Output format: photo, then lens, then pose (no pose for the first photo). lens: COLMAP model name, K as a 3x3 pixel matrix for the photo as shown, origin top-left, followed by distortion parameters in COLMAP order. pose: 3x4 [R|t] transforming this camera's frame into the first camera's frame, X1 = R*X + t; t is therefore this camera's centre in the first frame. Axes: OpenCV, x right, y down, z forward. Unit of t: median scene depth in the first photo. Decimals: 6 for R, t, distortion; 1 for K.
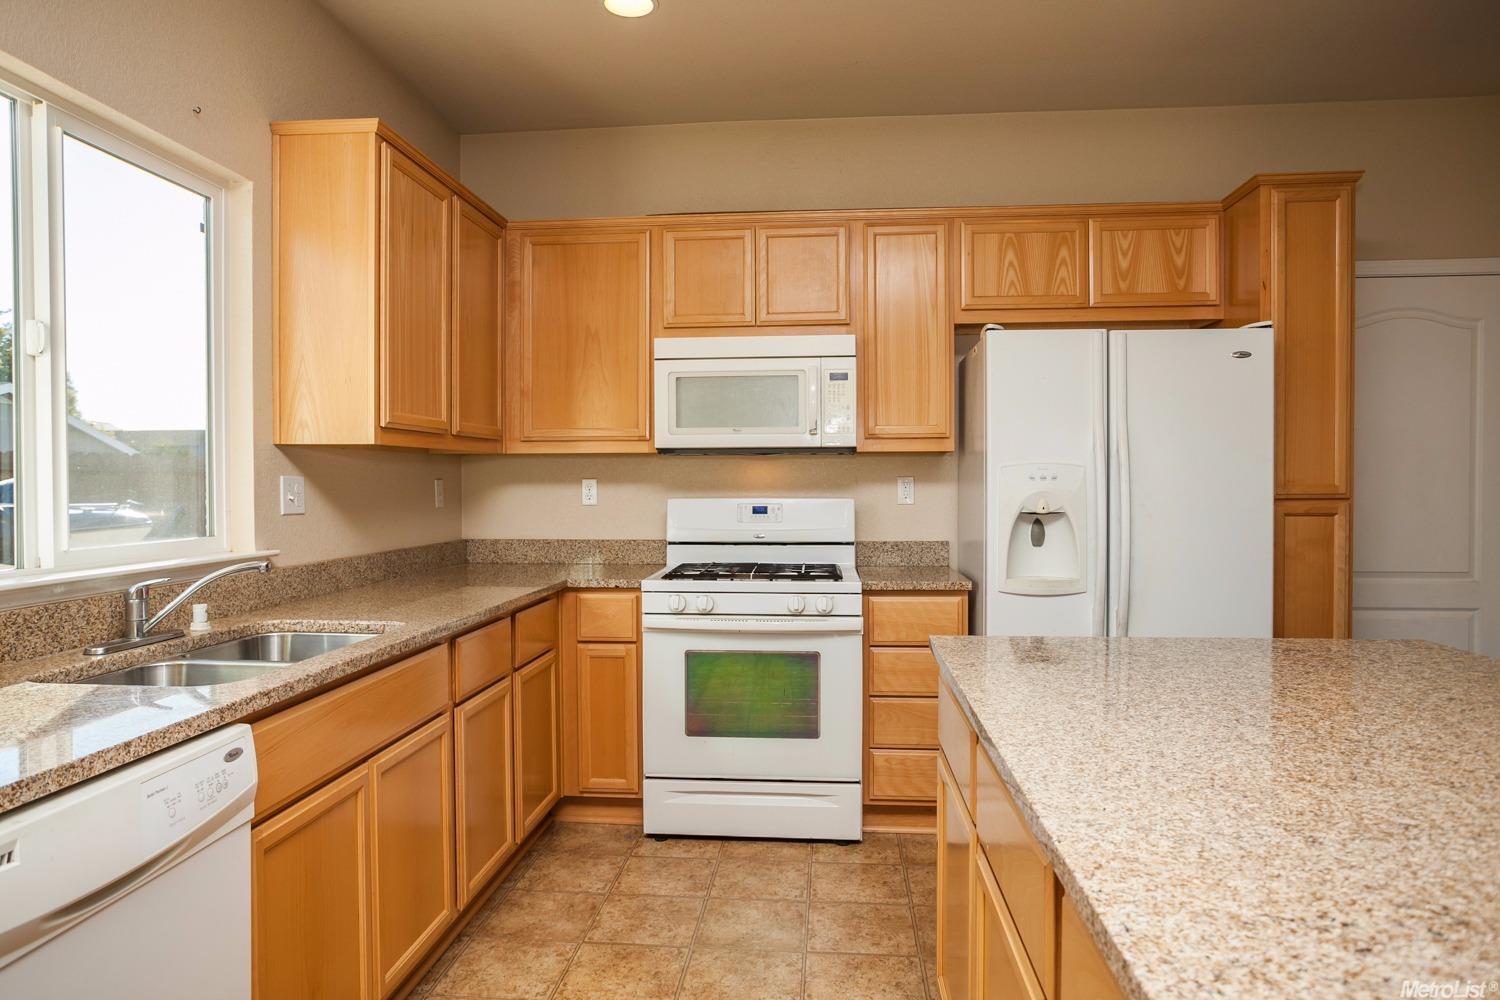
lens RADIAL K [[933.1, 0, 750.0], [0, 933.1, 500.0], [0, 0, 1]] dist [-0.024358, 0.034562]
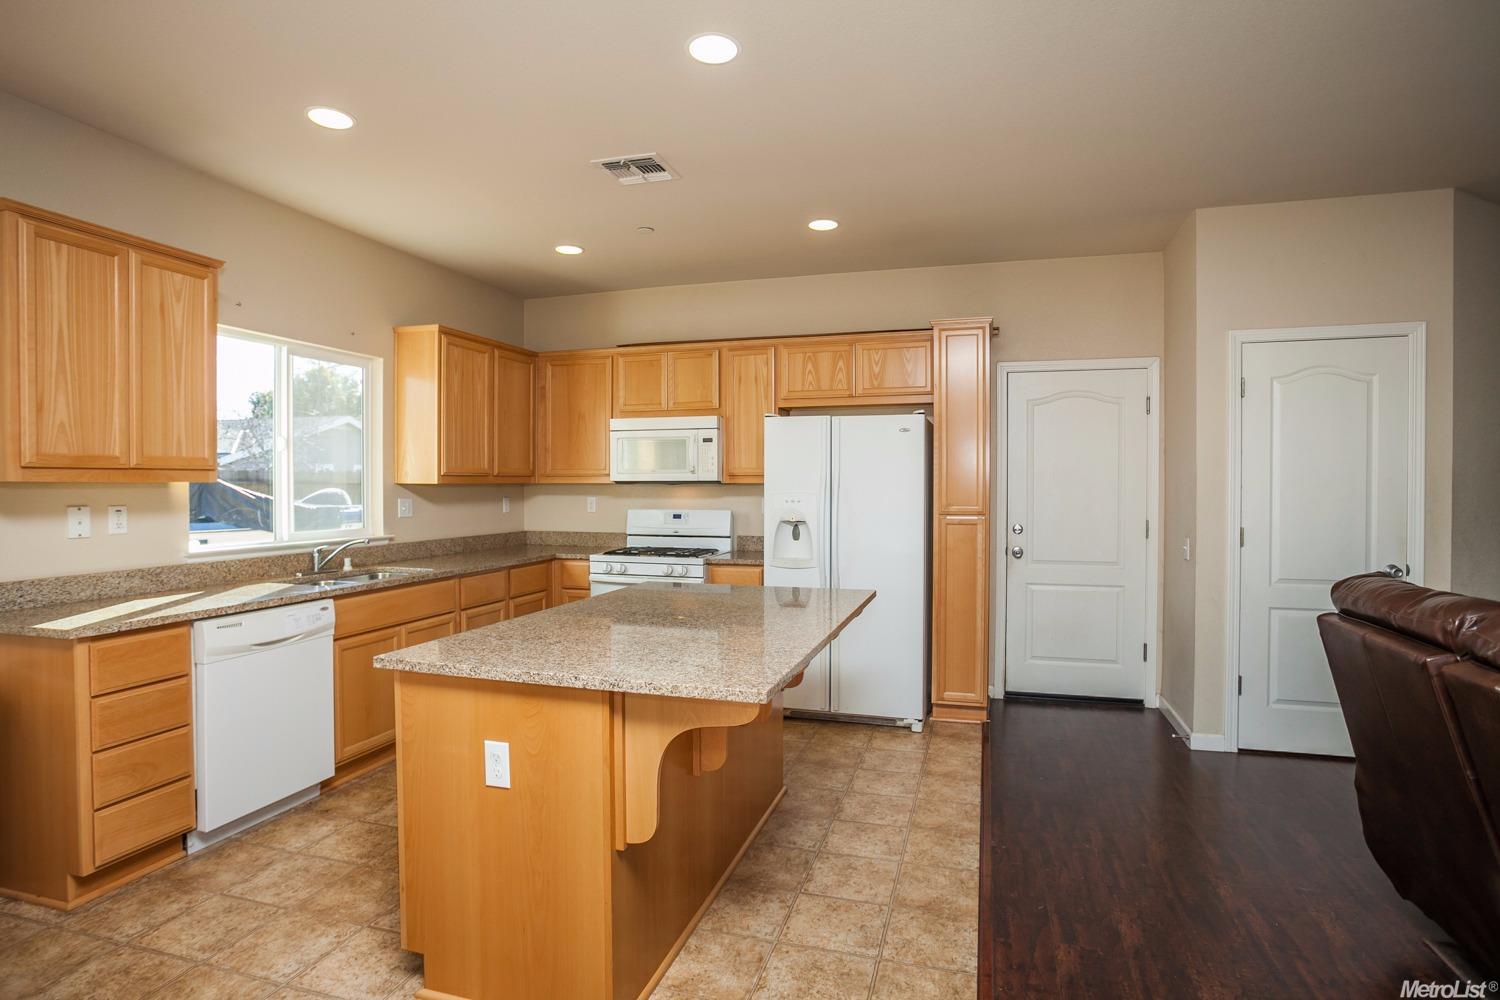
lens RADIAL K [[805.2, 0, 750.0], [0, 805.2, 500.0], [0, 0, 1]] dist [0.005466, 0.001582]
pose [[0.975392, 0.007747, -0.220341, 0.536251], [-0.007332, 0.999969, 0.002699, -0.027819], [0.220355, -0.001017, 0.975419, -0.469371]]
